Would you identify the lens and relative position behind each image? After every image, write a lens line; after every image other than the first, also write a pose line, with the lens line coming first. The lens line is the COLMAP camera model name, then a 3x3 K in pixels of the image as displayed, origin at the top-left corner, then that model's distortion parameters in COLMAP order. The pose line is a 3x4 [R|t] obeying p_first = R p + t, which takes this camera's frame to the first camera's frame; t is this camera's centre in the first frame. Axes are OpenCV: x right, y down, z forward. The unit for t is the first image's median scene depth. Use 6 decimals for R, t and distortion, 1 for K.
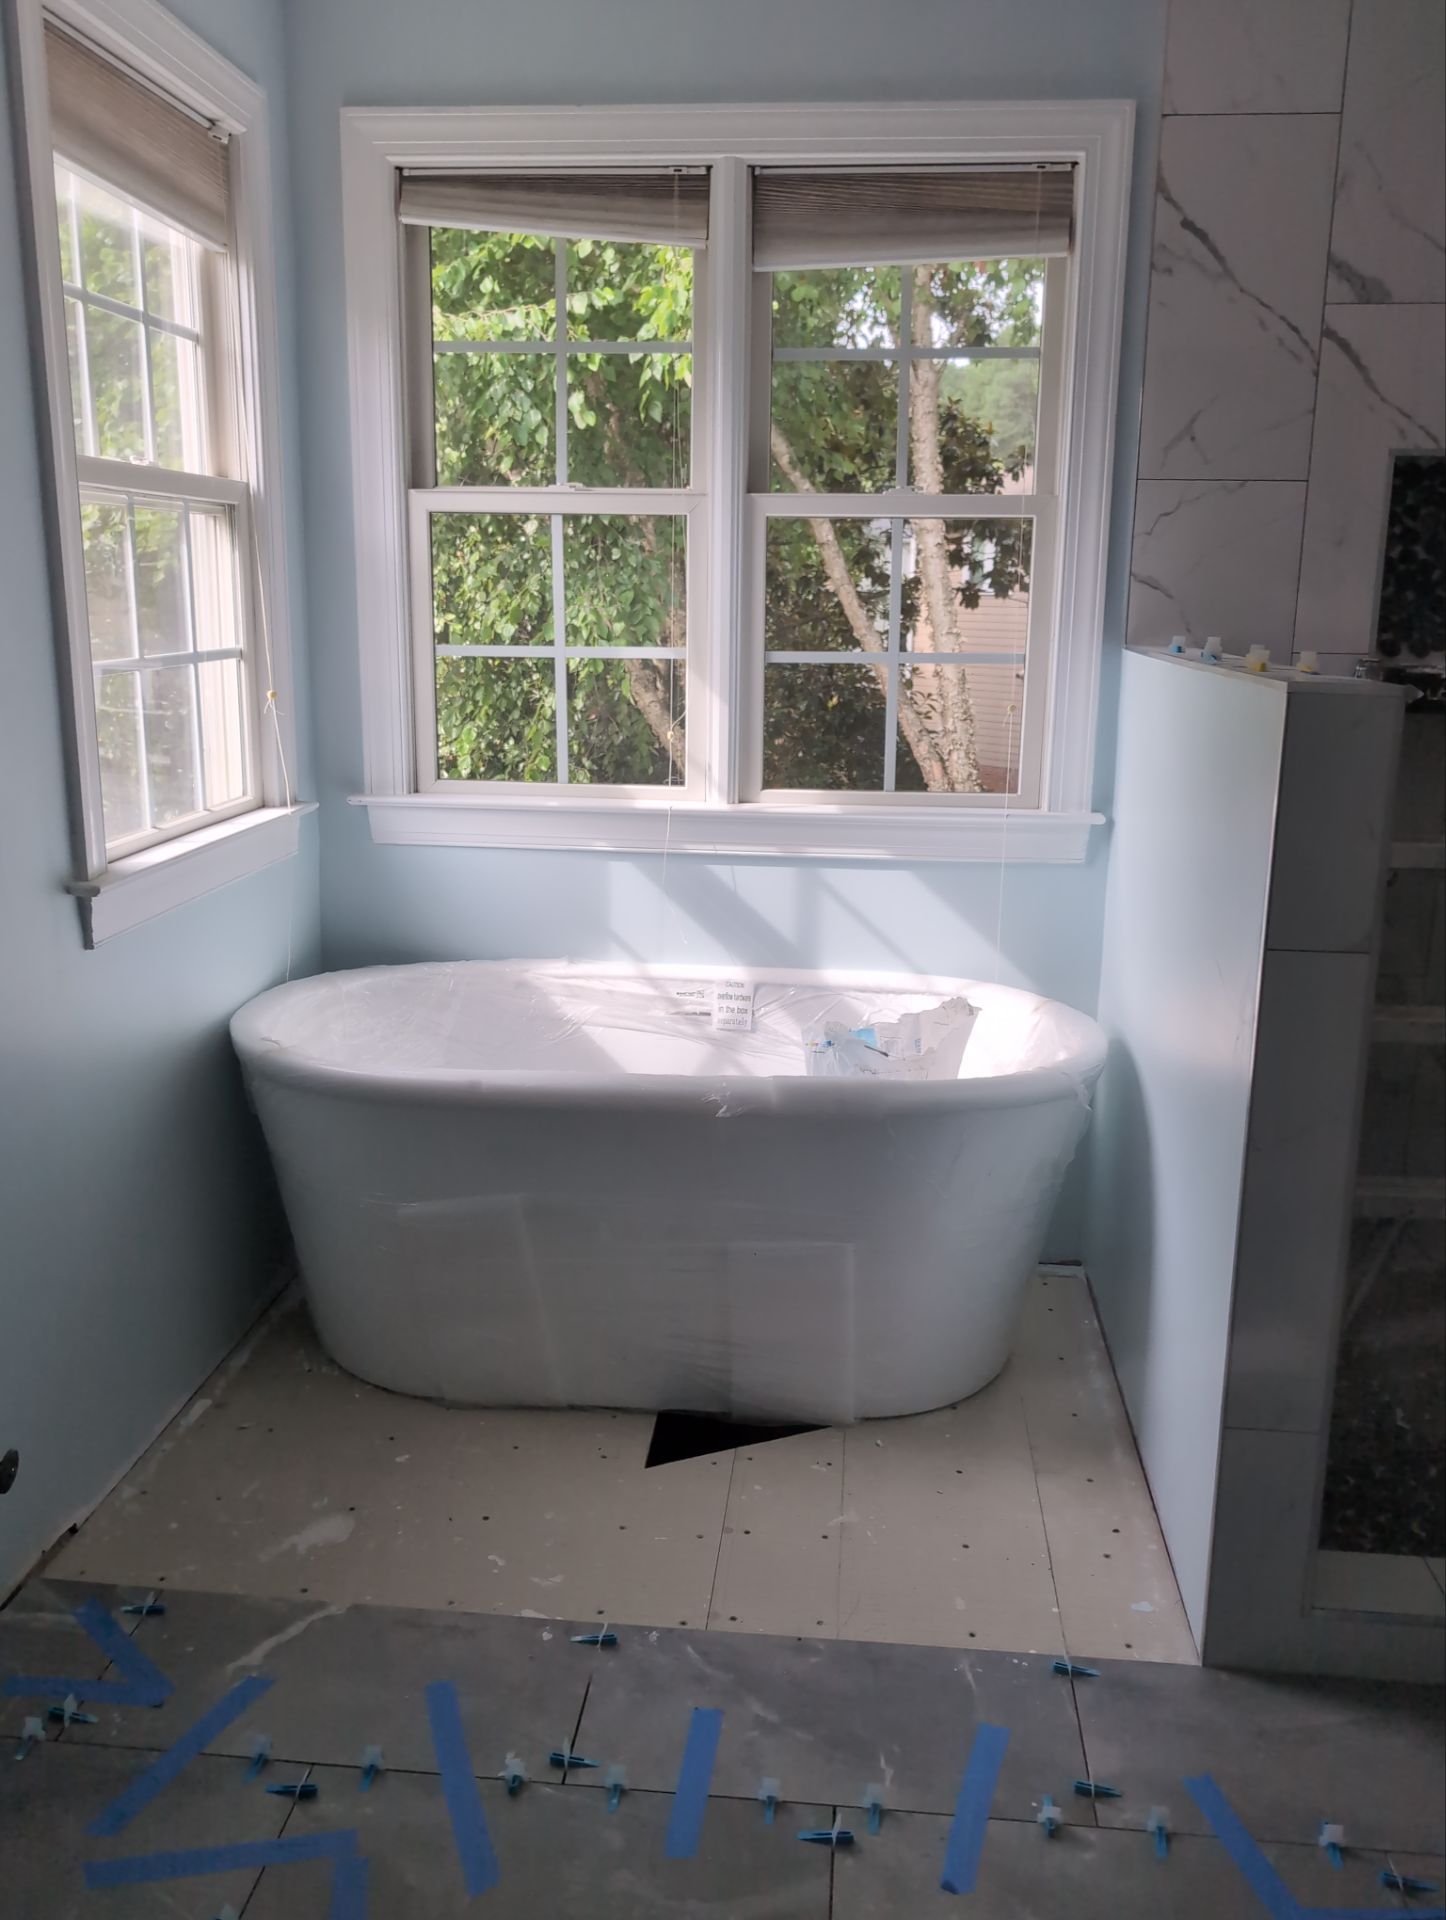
lens RADIAL K [[1623.4, 0, 732.3], [0, 1623.4, 962.3], [0, 0, 1]] dist [0.044444, -0.066481]
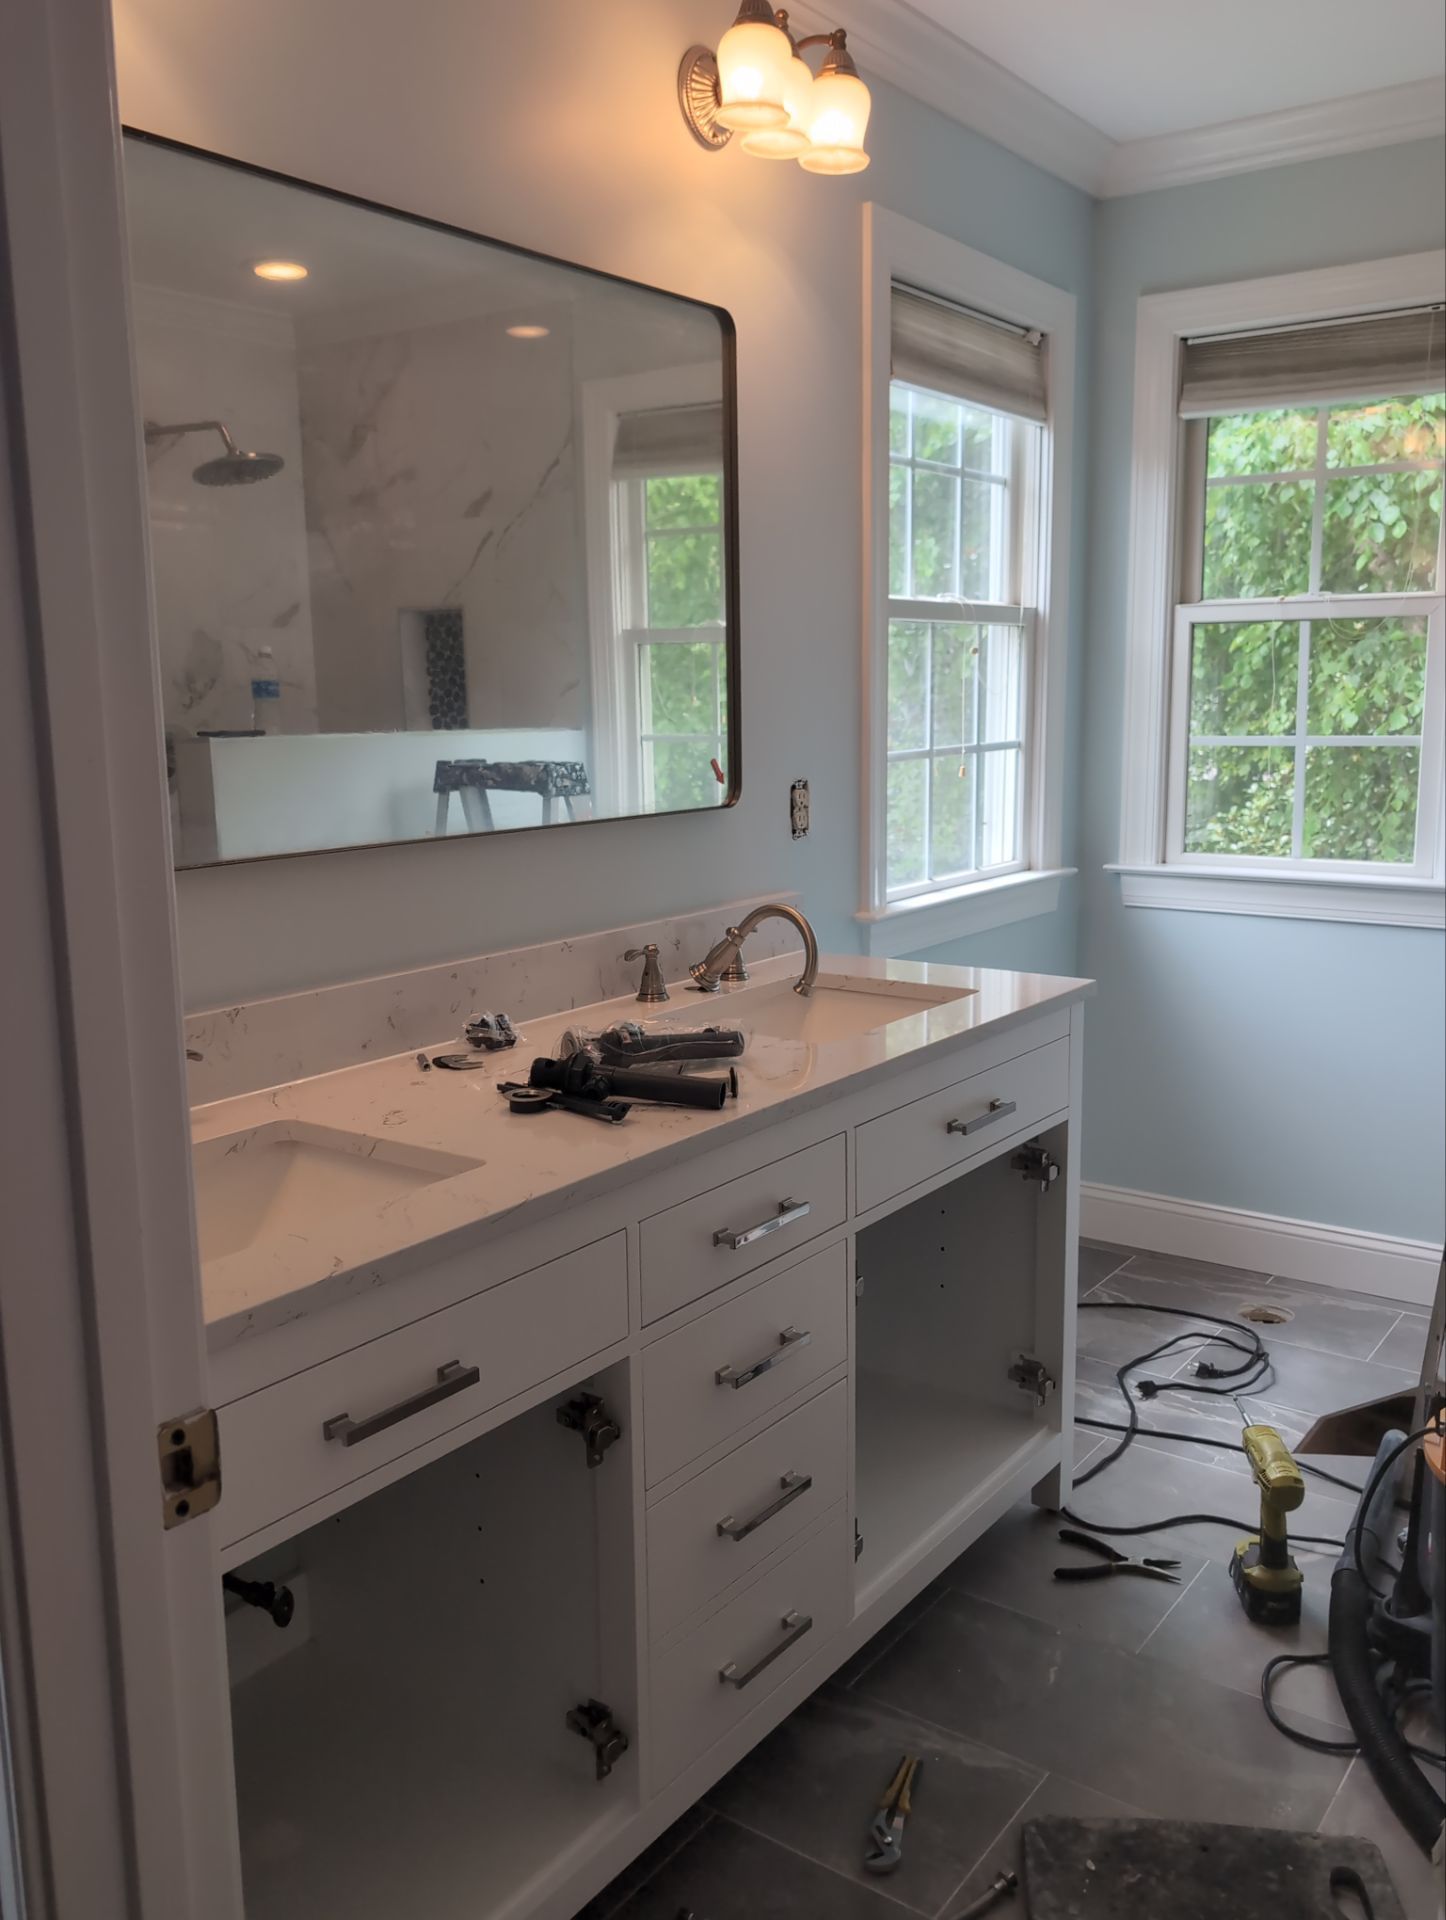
lens RADIAL K [[1623.4, 0, 749.2], [0, 1623.4, 981.7], [0, 0, 1]] dist [0.044444, -0.066481]
pose [[0.865969, 0.067343, -0.495542, 0.143514], [-0.090002, 0.995699, -0.021969, 0.034345], [0.491931, 0.063624, 0.868306, -0.159235]]
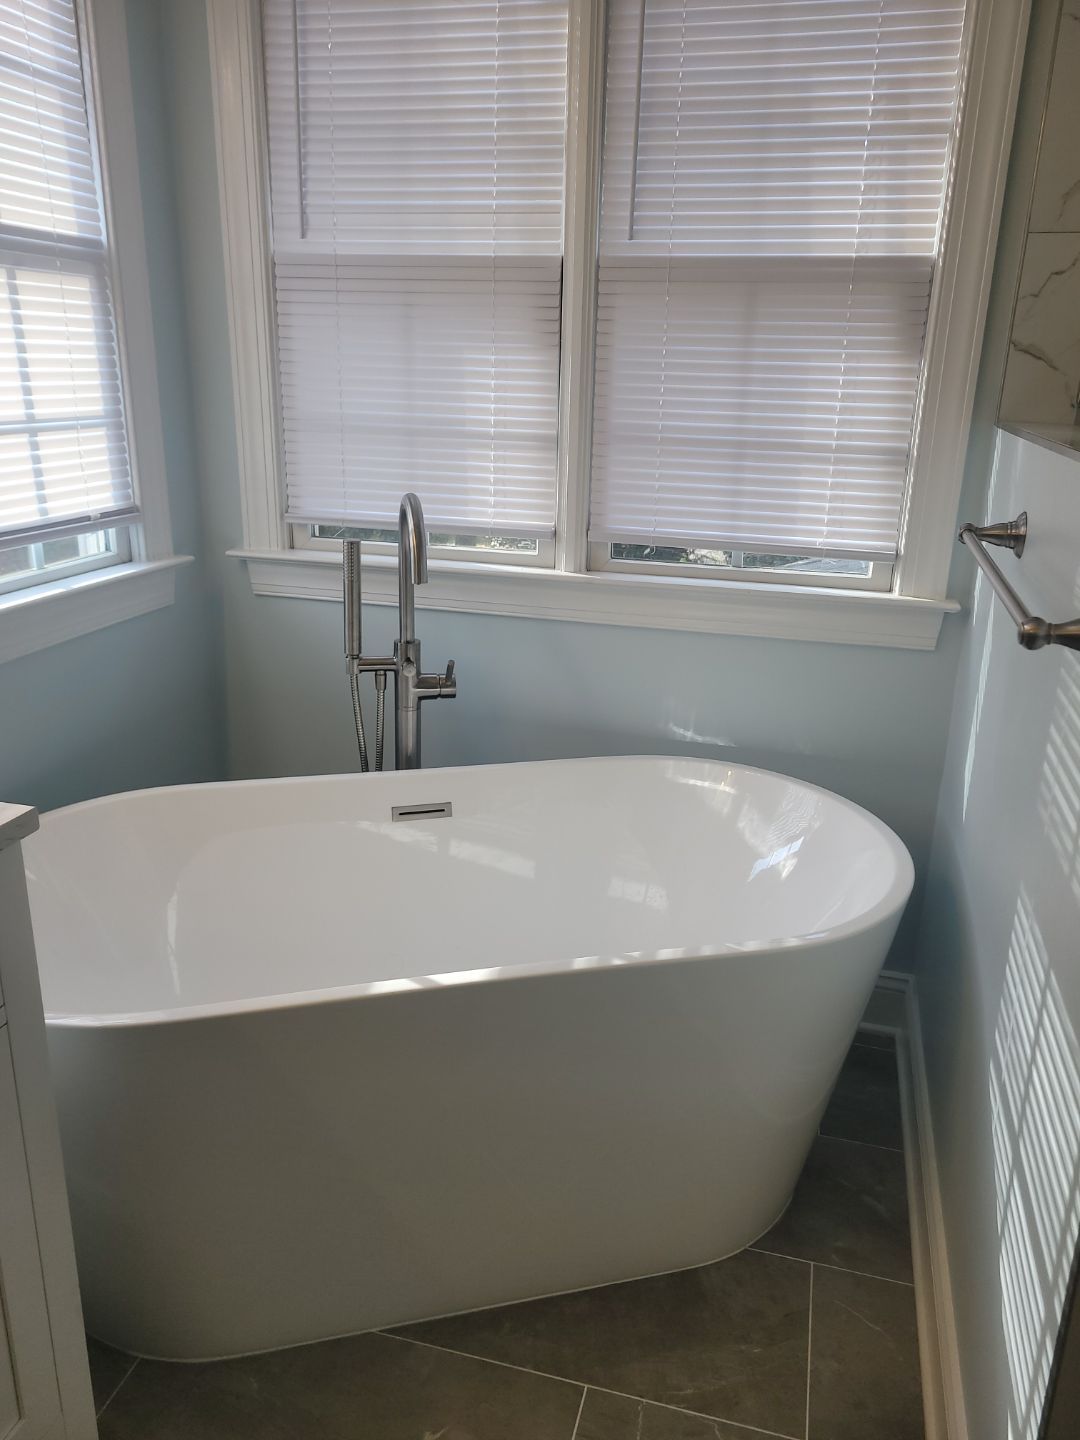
lens RADIAL K [[1079.3, 0, 548.8], [0, 1079.3, 709.1], [0, 0, 1]] dist [0.064158, -0.043576]
pose [[0.985421, 0.061935, -0.158458, 0.102138], [-0.048834, 0.995159, 0.085282, -0.076101], [0.162973, -0.076300, 0.983676, 0.350665]]
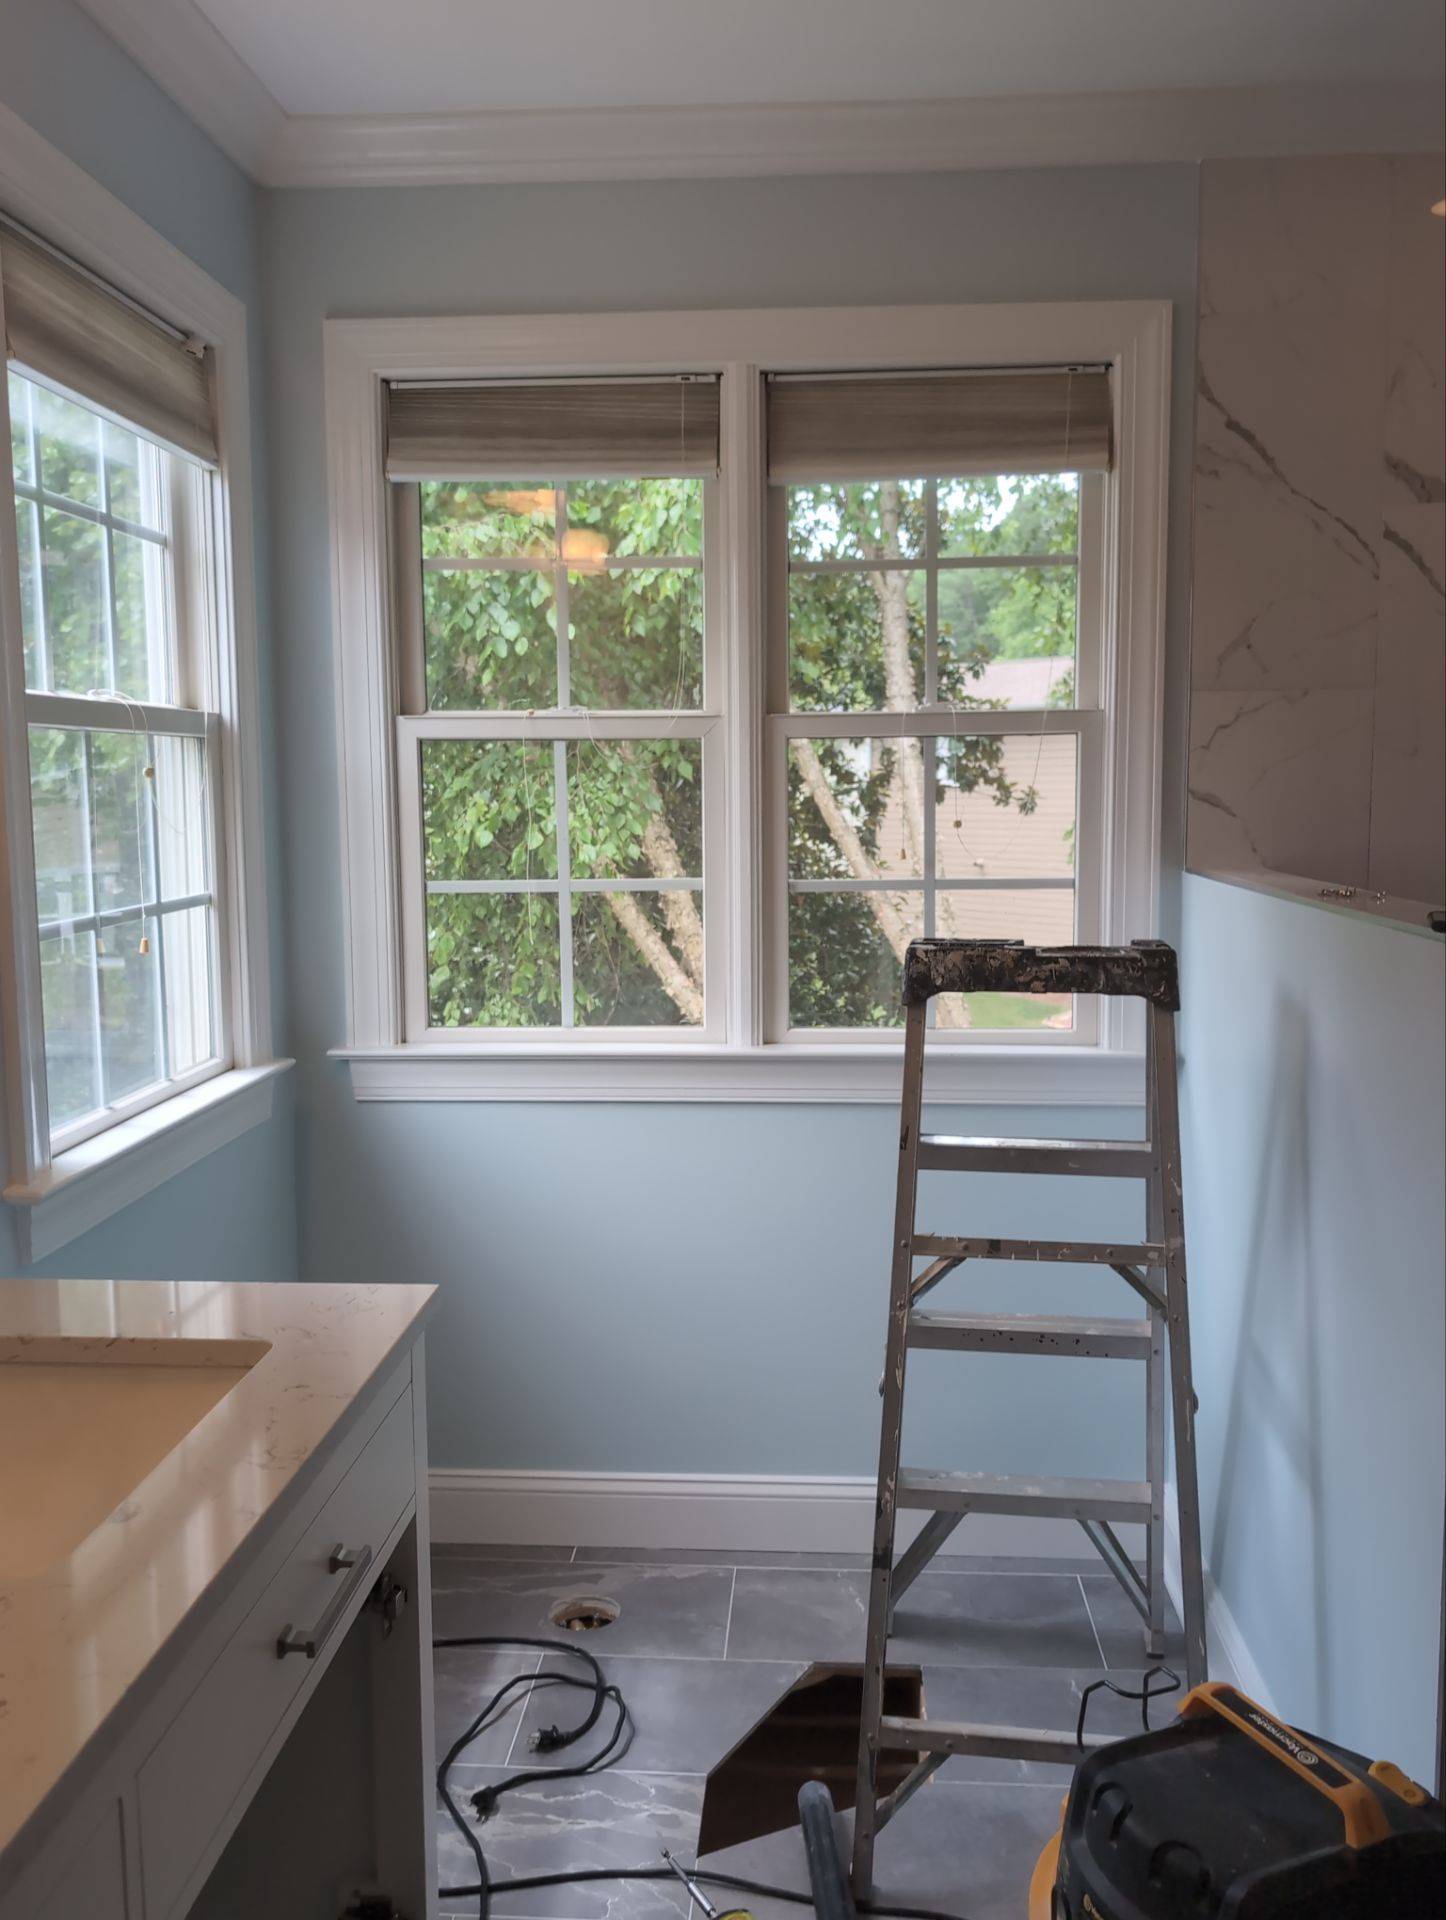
lens RADIAL K [[1623.4, 0, 731.5], [0, 1623.4, 958.2], [0, 0, 1]] dist [0.044444, -0.066481]
pose [[0.999403, -0.023600, 0.025215, -0.038848], [0.026399, 0.992761, -0.117170, -0.045324], [-0.022267, 0.117766, 0.992792, 0.110787]]
